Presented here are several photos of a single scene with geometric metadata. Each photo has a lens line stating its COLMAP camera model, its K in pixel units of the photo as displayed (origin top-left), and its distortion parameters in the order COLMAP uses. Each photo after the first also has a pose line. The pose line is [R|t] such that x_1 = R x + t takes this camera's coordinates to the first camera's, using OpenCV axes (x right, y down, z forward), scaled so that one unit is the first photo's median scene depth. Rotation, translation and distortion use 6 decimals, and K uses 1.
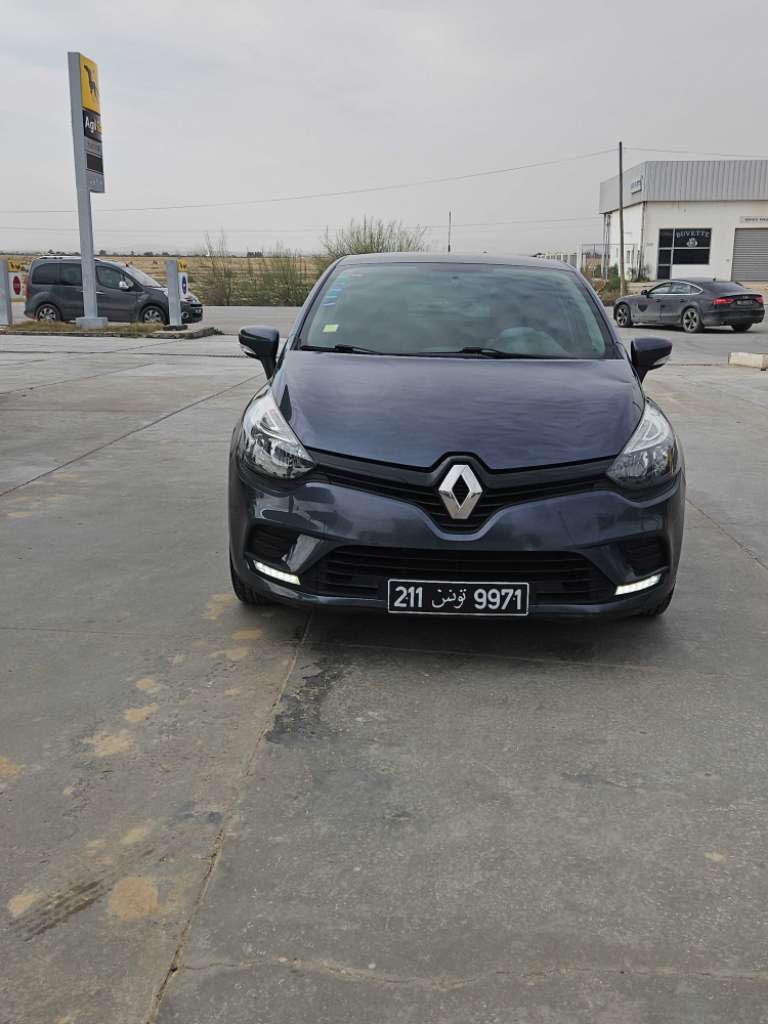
lens RADIAL K [[1100.7, 0, 387.8], [0, 1100.7, 510.3], [0, 0, 1]] dist [0.072691, 0.000000]
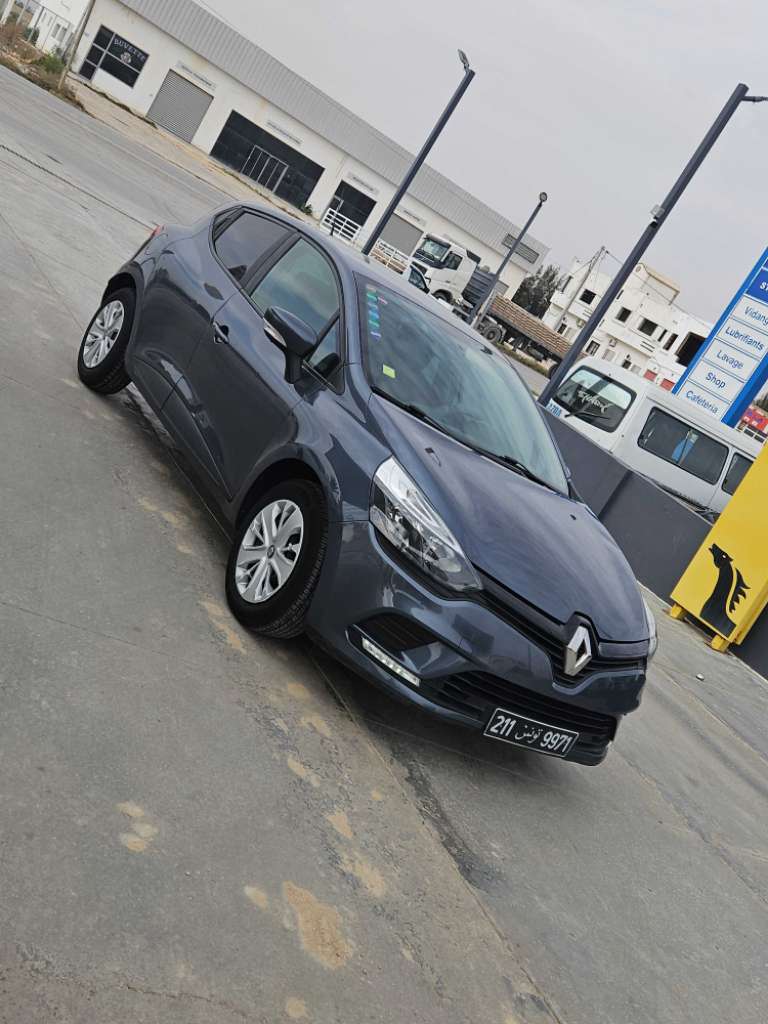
lens RADIAL K [[1100.7, 0, 380.9], [0, 1100.7, 508.6], [0, 0, 1]] dist [0.072691, 0.000000]
pose [[0.736882, 0.290465, 0.610438, -0.804328], [-0.392919, 0.918824, 0.037103, -0.112738], [-0.550108, -0.267193, 0.791195, 0.254870]]
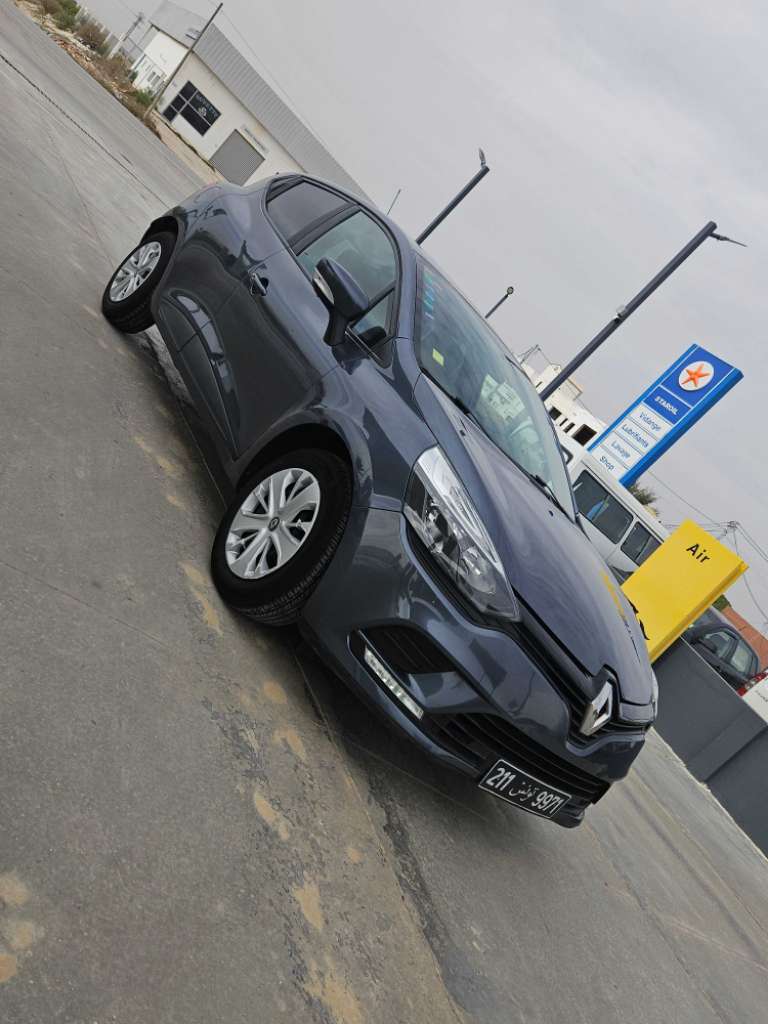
lens RADIAL K [[843.6, 0, 385.4], [0, 843.6, 518.2], [0, 0, 1]] dist [0.062140, -0.026504]
pose [[0.612189, 0.429983, 0.663581, -0.618781], [-0.579459, 0.814975, 0.006500, -0.050346], [-0.538007, -0.388498, 0.748076, 0.596653]]
